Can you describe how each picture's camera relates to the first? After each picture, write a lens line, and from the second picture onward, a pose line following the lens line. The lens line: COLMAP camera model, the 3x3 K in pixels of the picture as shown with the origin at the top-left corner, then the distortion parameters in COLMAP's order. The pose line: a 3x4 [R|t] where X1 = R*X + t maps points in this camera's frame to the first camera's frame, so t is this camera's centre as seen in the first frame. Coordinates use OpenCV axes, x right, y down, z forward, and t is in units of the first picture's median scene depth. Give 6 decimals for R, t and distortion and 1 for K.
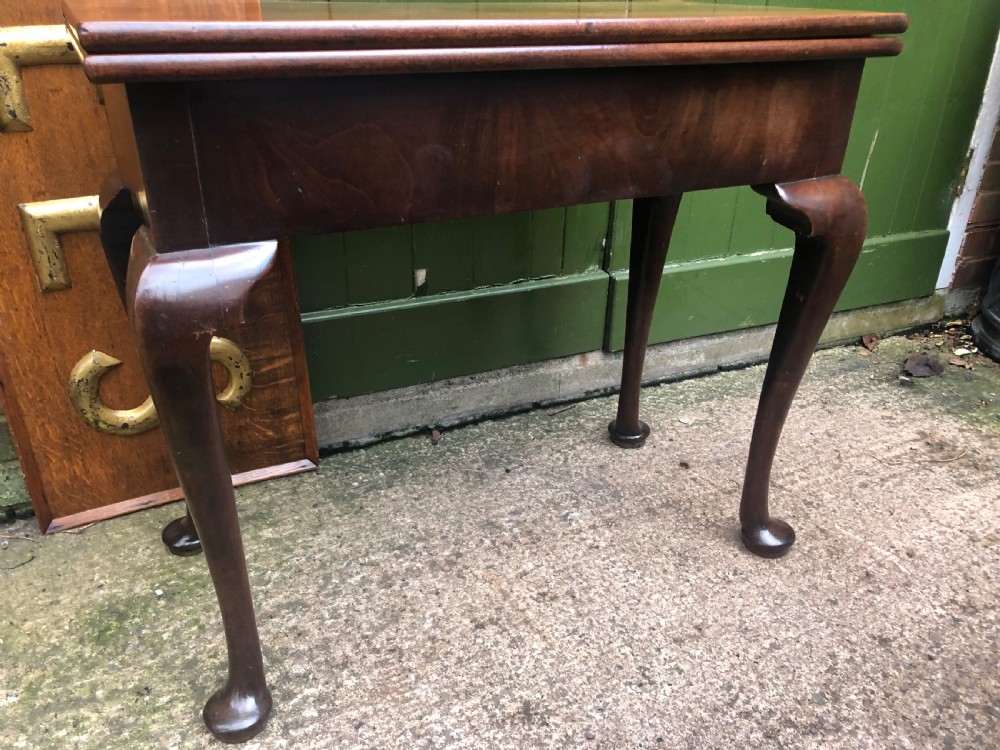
lens RADIAL K [[812.4, 0, 500.8], [0, 812.4, 380.3], [0, 0, 1]] dist [0.009647, 0.003433]
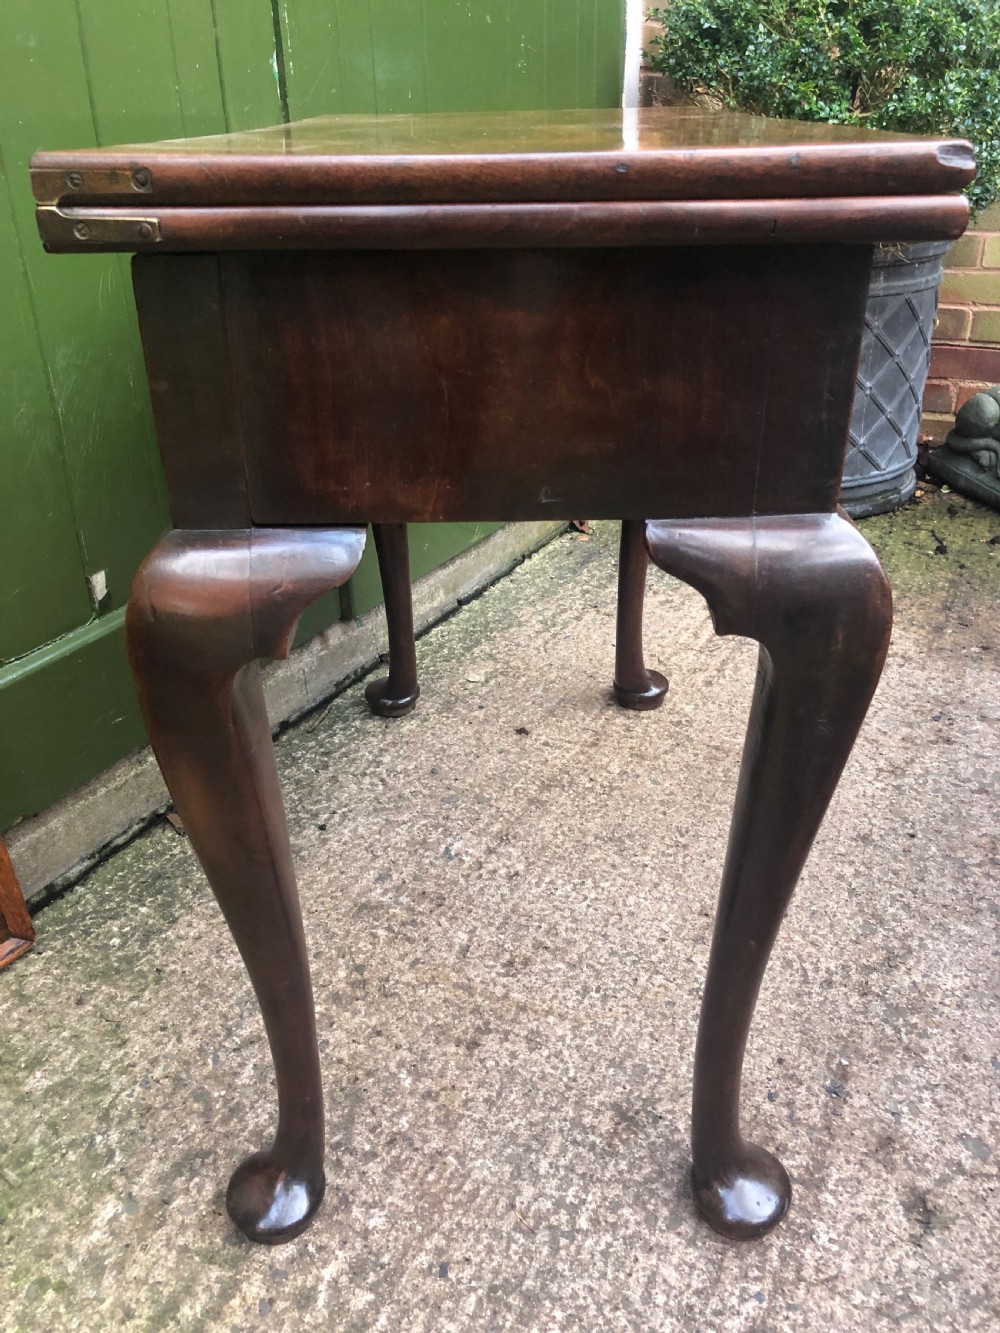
lens RADIAL K [[1081.1, 0, 499.1], [0, 1081.1, 658.7], [0, 0, 1]] dist [0.005119, 0.010816]
pose [[0.815890, -0.299075, 0.494852, -0.318068], [0.289918, 0.952082, 0.097409, -0.076966], [-0.500272, 0.063991, 0.863501, 0.166064]]
